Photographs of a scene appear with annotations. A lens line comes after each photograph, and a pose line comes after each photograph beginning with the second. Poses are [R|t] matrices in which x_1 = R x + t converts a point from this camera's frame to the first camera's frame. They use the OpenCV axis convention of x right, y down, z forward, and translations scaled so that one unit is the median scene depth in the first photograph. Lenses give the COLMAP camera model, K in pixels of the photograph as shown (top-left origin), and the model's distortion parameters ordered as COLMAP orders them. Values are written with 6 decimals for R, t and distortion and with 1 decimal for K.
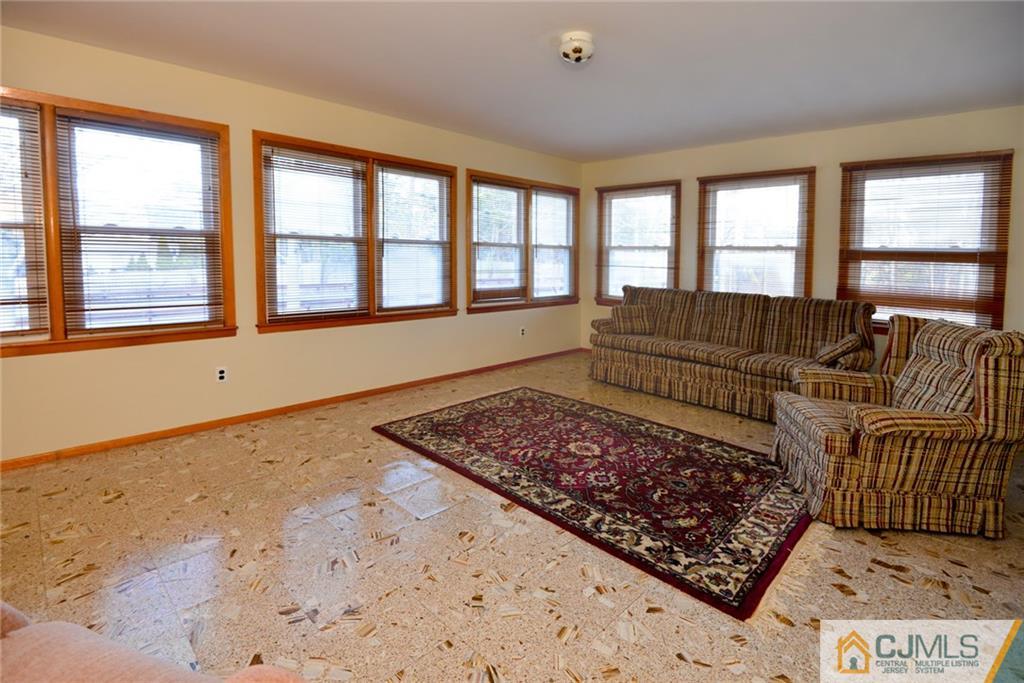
lens RADIAL K [[495.0, 0, 529.1], [0, 495.0, 310.0], [0, 0, 1]] dist [-0.003306, -0.010174]
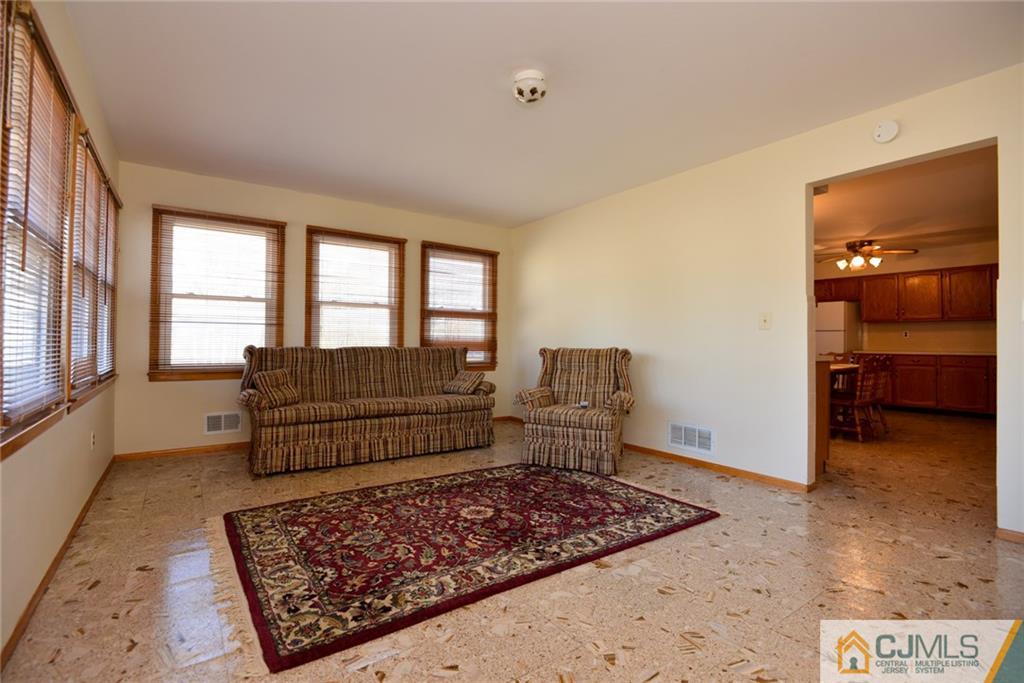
lens RADIAL K [[486.7, 0, 512.0], [0, 486.7, 341.5], [0, 0, 1]] dist [-0.004366, -0.000884]
pose [[0.178340, -0.024921, 0.983653, -0.752294], [0.107032, 0.994239, 0.005784, -0.028106], [-0.978130, 0.104251, 0.179979, 0.760342]]
